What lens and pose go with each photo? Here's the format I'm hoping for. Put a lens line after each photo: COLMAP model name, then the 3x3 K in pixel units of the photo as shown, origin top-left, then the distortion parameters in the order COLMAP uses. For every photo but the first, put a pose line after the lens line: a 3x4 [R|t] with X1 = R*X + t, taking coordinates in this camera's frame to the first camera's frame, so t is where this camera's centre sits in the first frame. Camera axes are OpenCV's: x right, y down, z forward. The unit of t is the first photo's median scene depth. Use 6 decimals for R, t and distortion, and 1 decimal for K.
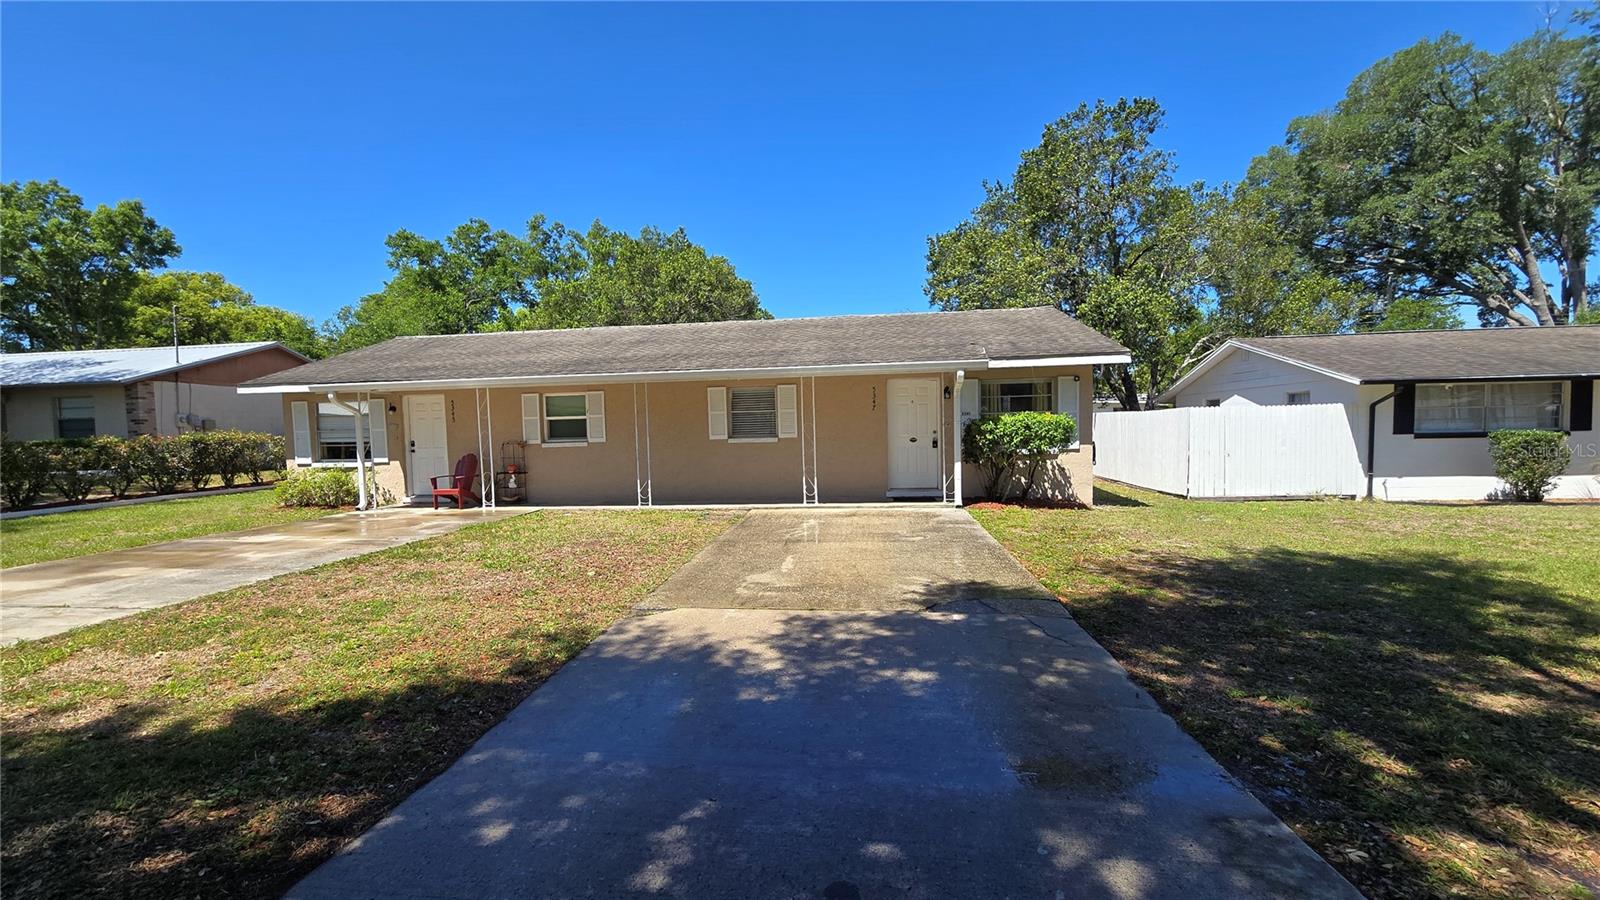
lens RADIAL K [[656.9, 0, 787.6], [0, 656.9, 461.8], [0, 0, 1]] dist [-0.001402, 0.000089]
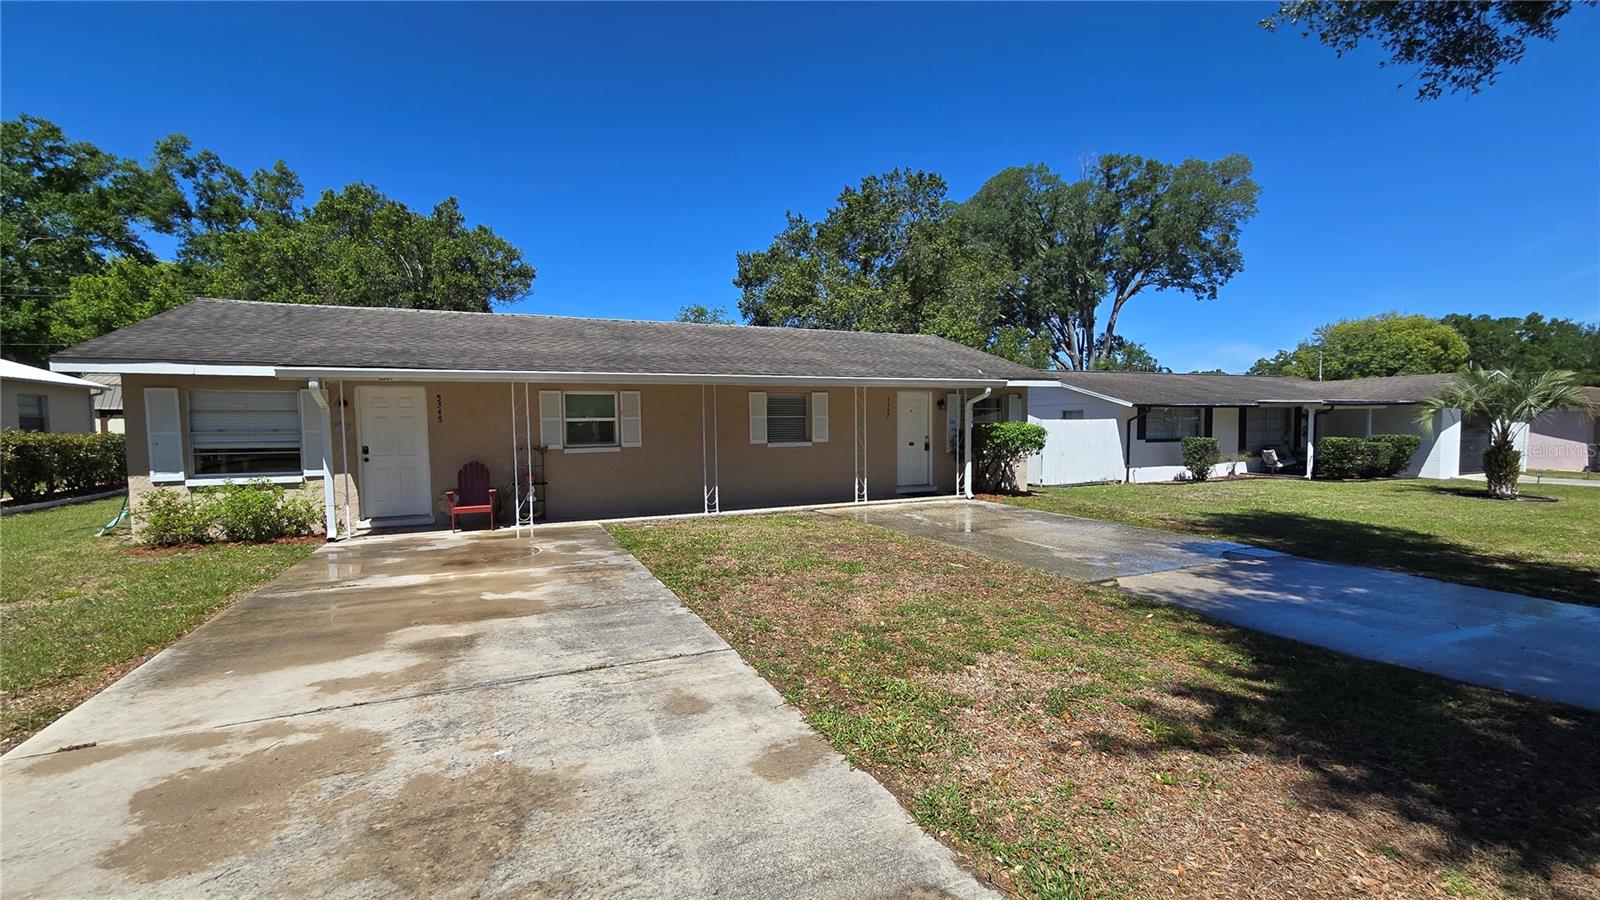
lens RADIAL K [[656.9, 0, 788.5], [0, 656.9, 460.9], [0, 0, 1]] dist [-0.001402, 0.000089]
pose [[0.856649, -0.014985, 0.515683, -0.570079], [0.019223, 0.999811, -0.002880, -0.003681], [-0.515542, 0.012380, 0.856775, 0.106893]]
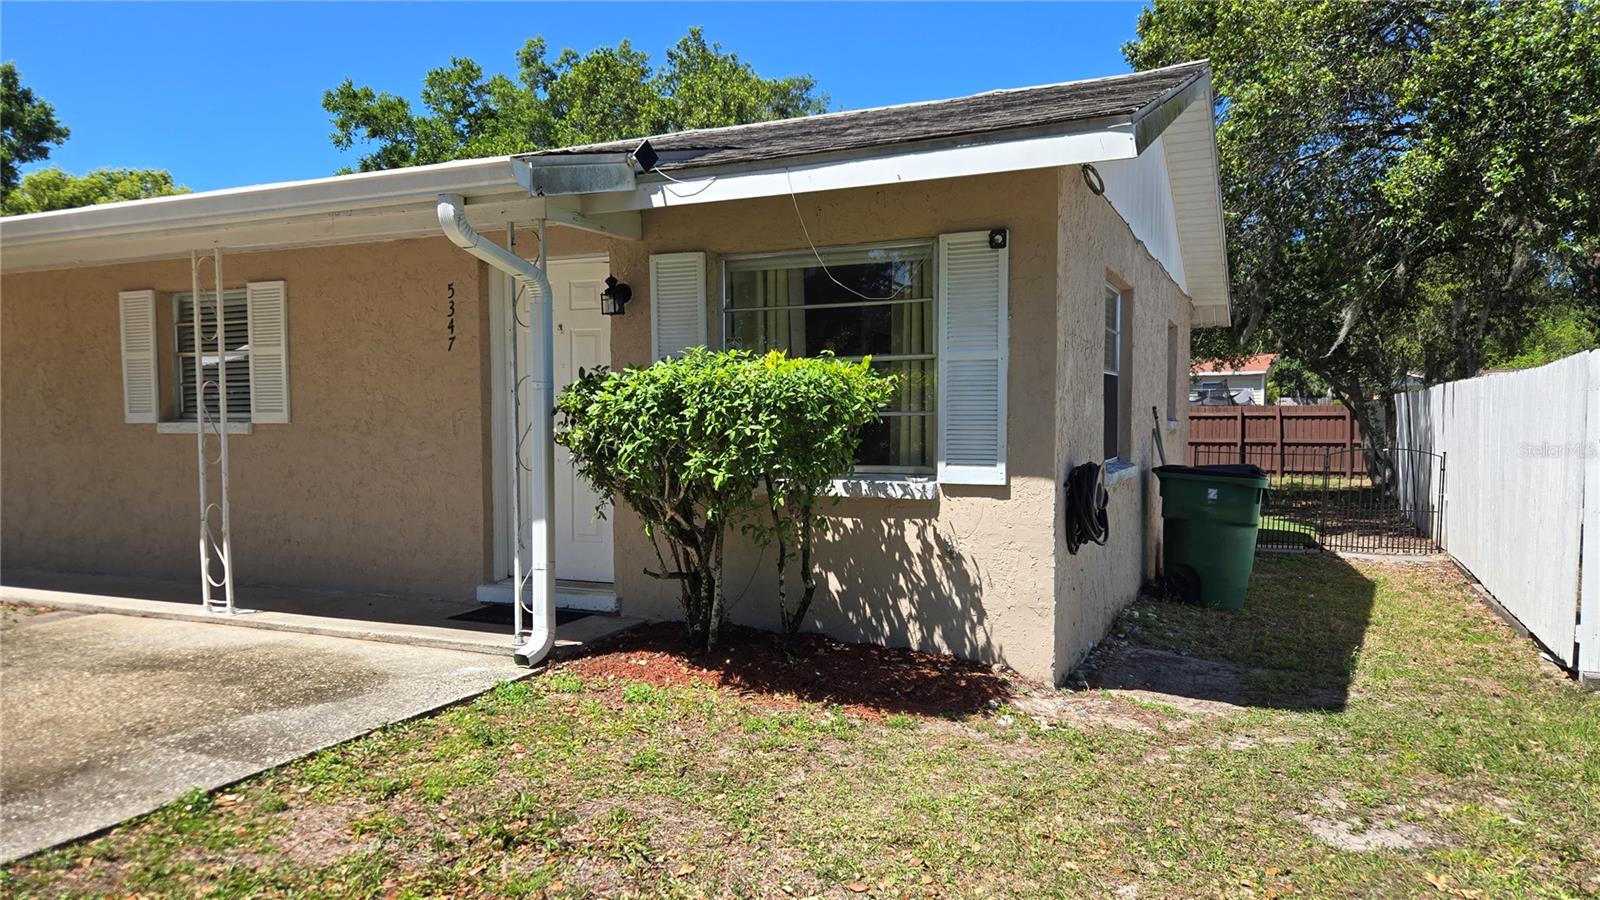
lens RADIAL K [[1072.3, 0, 789.2], [0, 1072.3, 464.4], [0, 0, 1]] dist [0.071779, -0.058087]
pose [[0.952770, 0.036248, -0.301520, 0.449859], [-0.038090, 0.999274, -0.000231, -0.023287], [0.301293, 0.011705, 0.953460, 0.478473]]
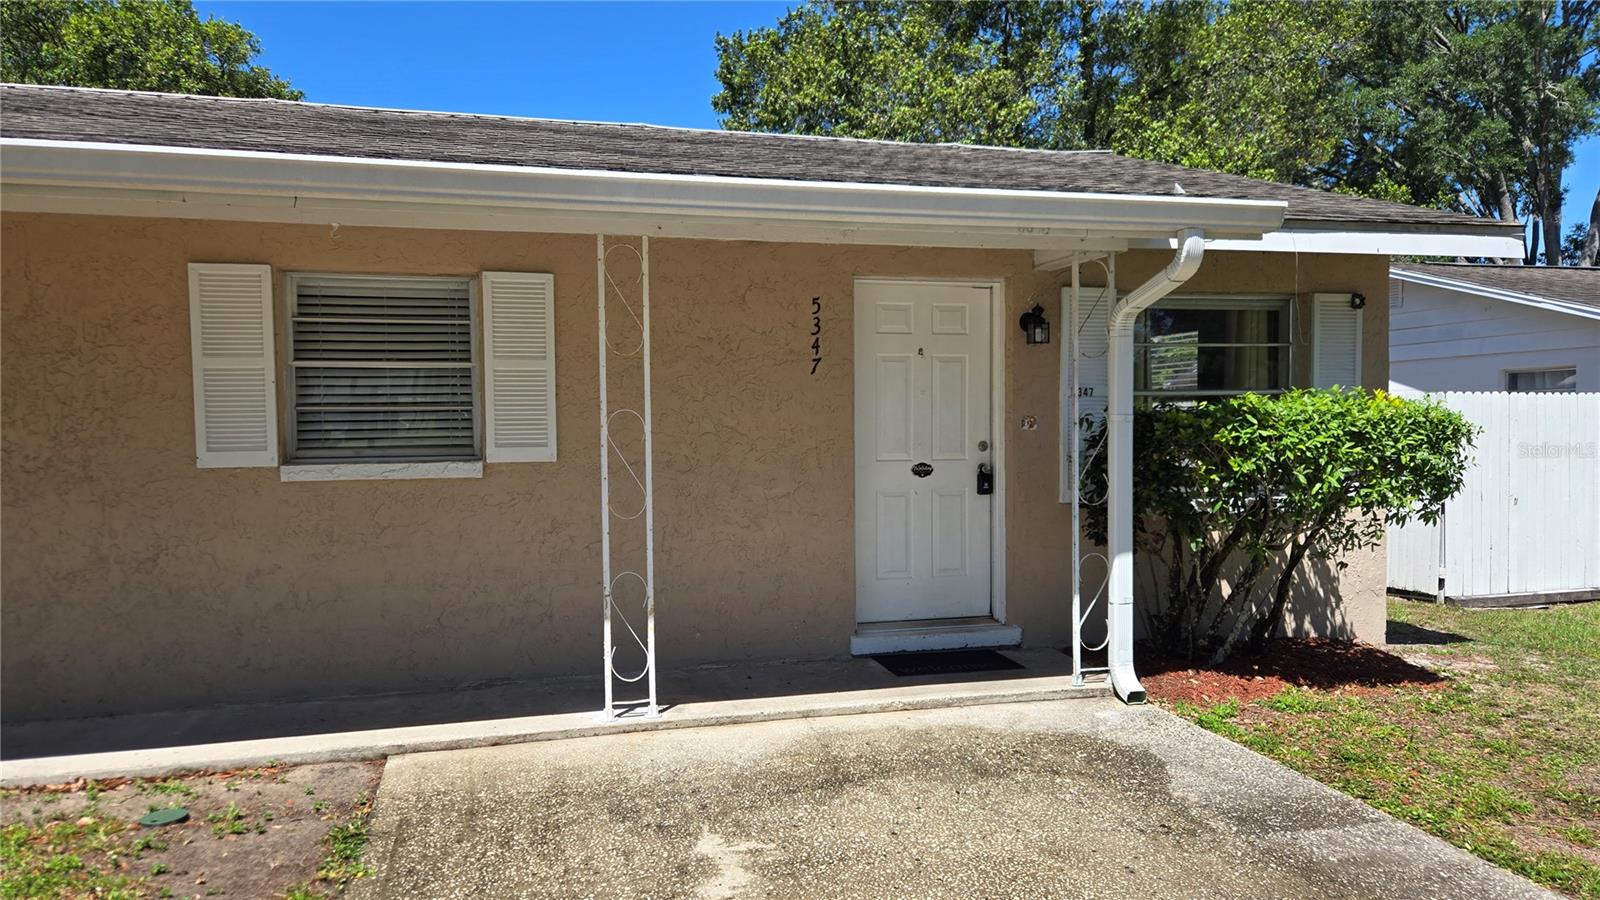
lens RADIAL K [[1072.3, 0, 799.5], [0, 1072.3, 456.9], [0, 0, 1]] dist [0.071779, -0.058087]
pose [[0.928188, 0.004223, 0.372088, -0.057770], [0.004605, 0.999729, -0.022834, -0.026681], [-0.372083, 0.022908, 0.927917, 0.508694]]
